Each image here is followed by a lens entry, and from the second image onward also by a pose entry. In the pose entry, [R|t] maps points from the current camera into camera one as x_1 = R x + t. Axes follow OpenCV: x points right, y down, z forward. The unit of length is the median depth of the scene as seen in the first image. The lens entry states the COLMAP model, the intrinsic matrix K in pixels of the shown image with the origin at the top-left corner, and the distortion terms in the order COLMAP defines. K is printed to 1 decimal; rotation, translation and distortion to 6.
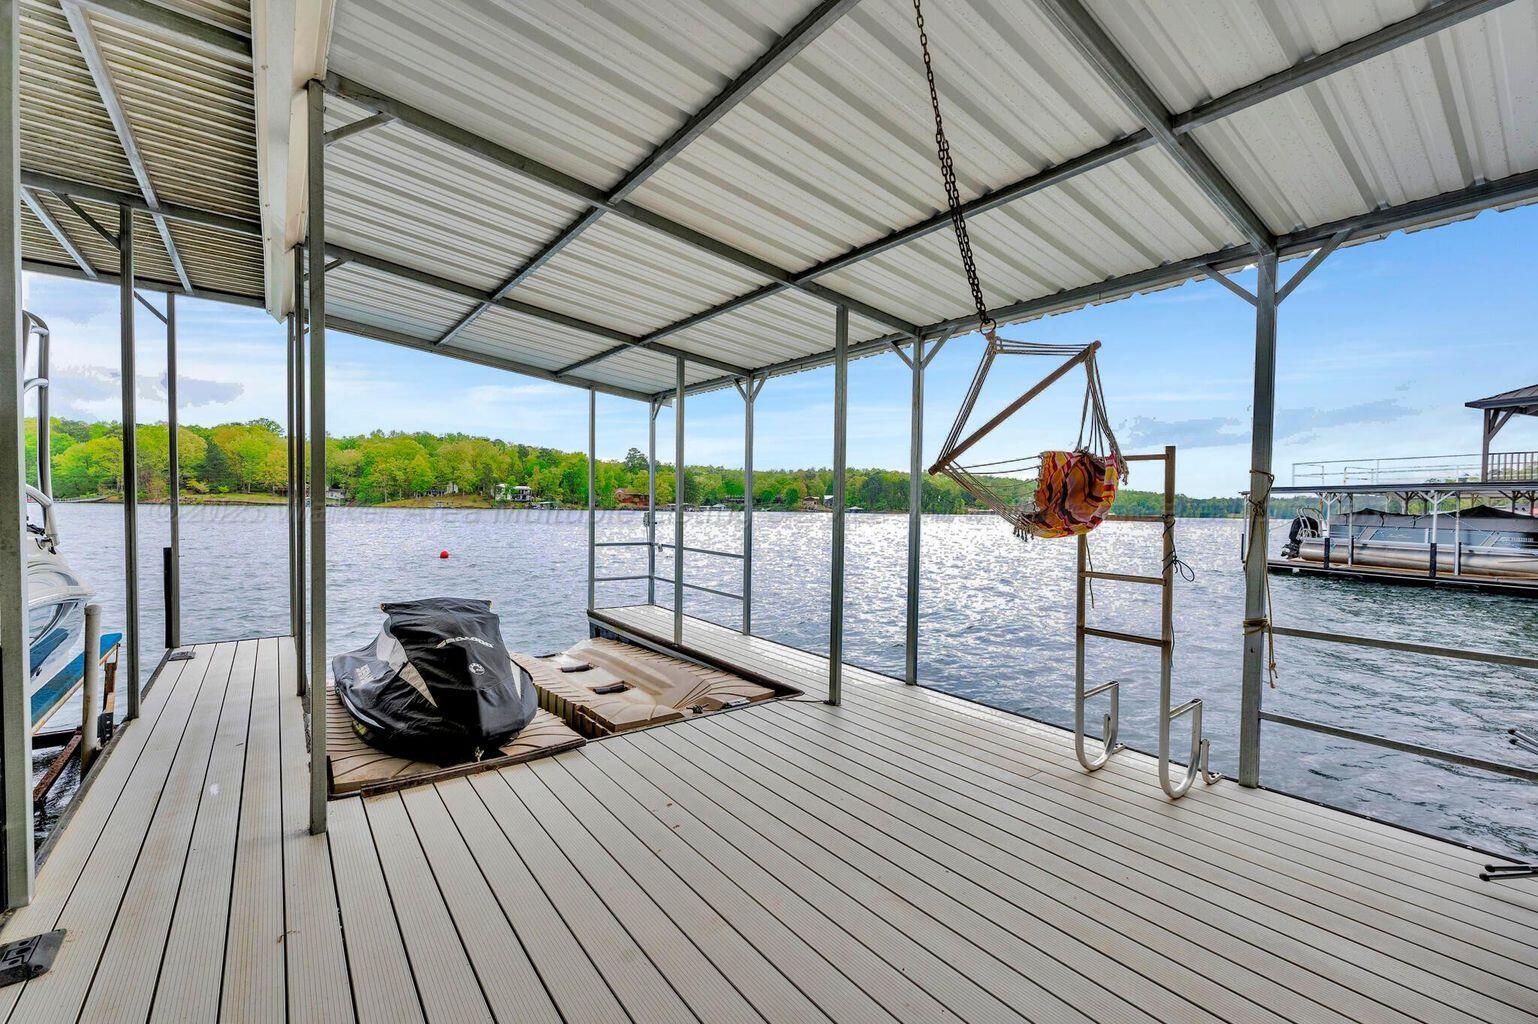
lens RADIAL K [[639.3, 0, 768.2], [0, 639.3, 508.4], [0, 0, 1]] dist [-0.000609, 0.000412]
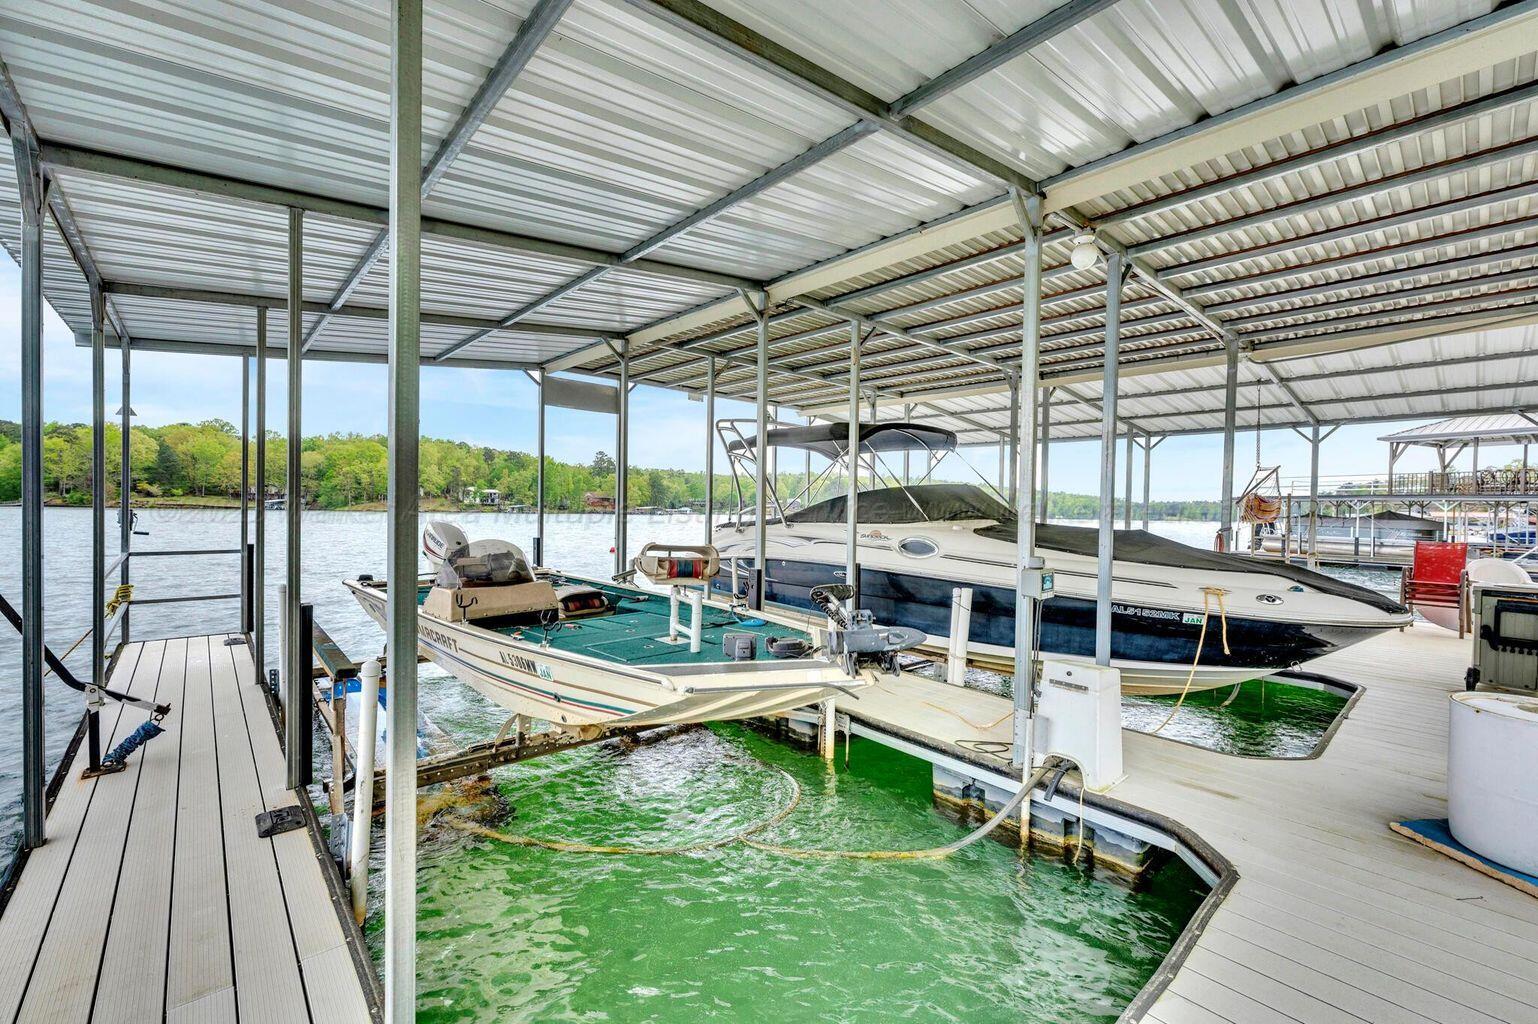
lens RADIAL K [[639.3, 0, 764.1], [0, 639.3, 509.5], [0, 0, 1]] dist [-0.000609, 0.000412]
pose [[0.997823, 0.000163, 0.065944, -0.281608], [0.000059, 0.999994, -0.003367, -0.002674], [-0.065944, 0.003364, 0.997818, -0.253774]]
